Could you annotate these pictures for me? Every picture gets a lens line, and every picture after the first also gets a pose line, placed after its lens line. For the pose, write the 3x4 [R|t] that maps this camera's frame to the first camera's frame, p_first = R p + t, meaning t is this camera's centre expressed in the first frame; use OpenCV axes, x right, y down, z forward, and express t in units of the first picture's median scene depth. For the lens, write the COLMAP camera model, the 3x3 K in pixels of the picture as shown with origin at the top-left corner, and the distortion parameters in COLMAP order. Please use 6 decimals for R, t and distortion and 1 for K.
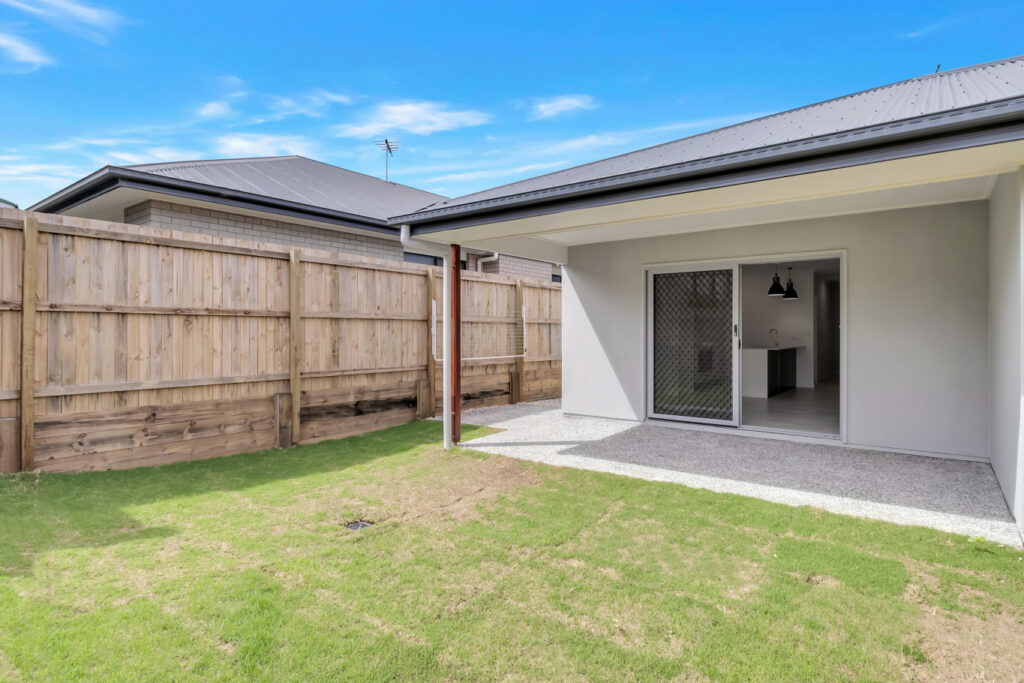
lens RADIAL K [[550.9, 0, 515.1], [0, 550.9, 332.7], [0, 0, 1]] dist [0.003230, -0.000759]
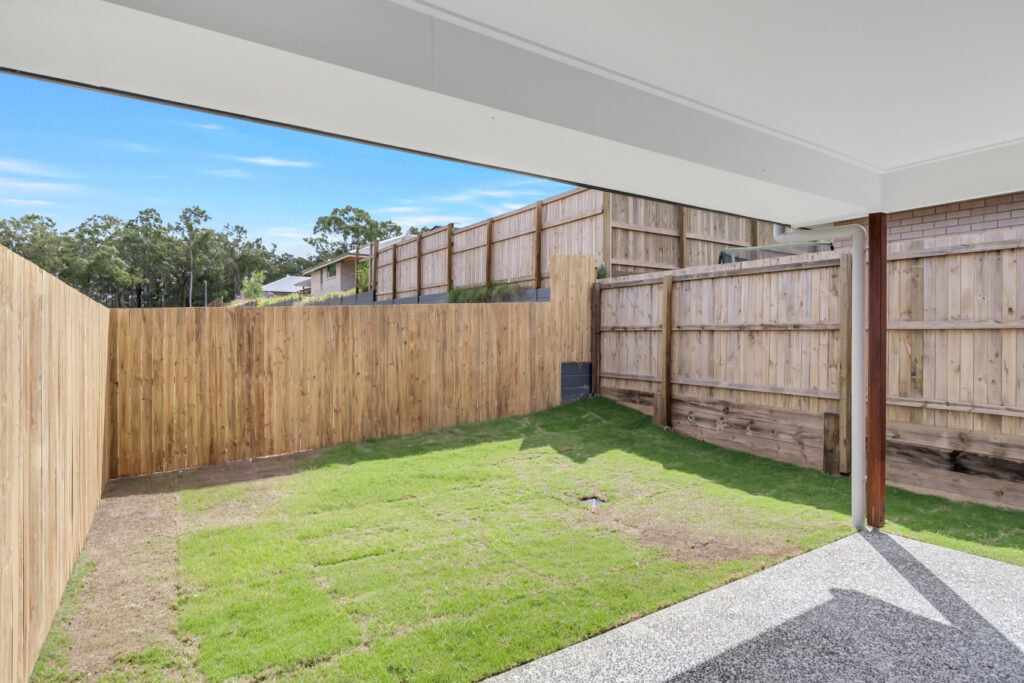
lens RADIAL K [[552.0, 0, 516.3], [0, 552.0, 340.1], [0, 0, 1]] dist [0.001693, 0.000636]
pose [[-0.331364, 0.004366, -0.943493, 0.662930], [-0.009755, 0.999920, 0.008053, -0.015181], [0.943453, 0.011873, -0.331295, 0.876289]]
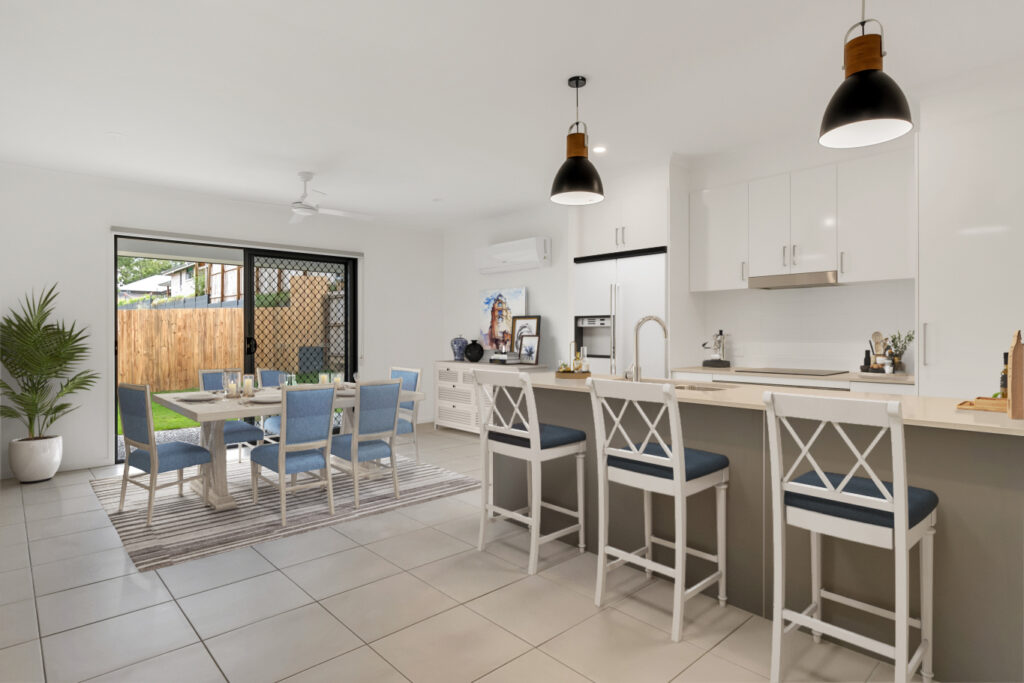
lens RADIAL K [[550.9, 0, 513.9], [0, 550.9, 338.0], [0, 0, 1]] dist [0.003230, -0.000759]
pose [[-0.166636, 0.001807, -0.986017, 1.231756], [-0.005631, 0.999980, 0.002784, 0.006347], [0.986002, 0.006016, -0.166622, 1.641687]]
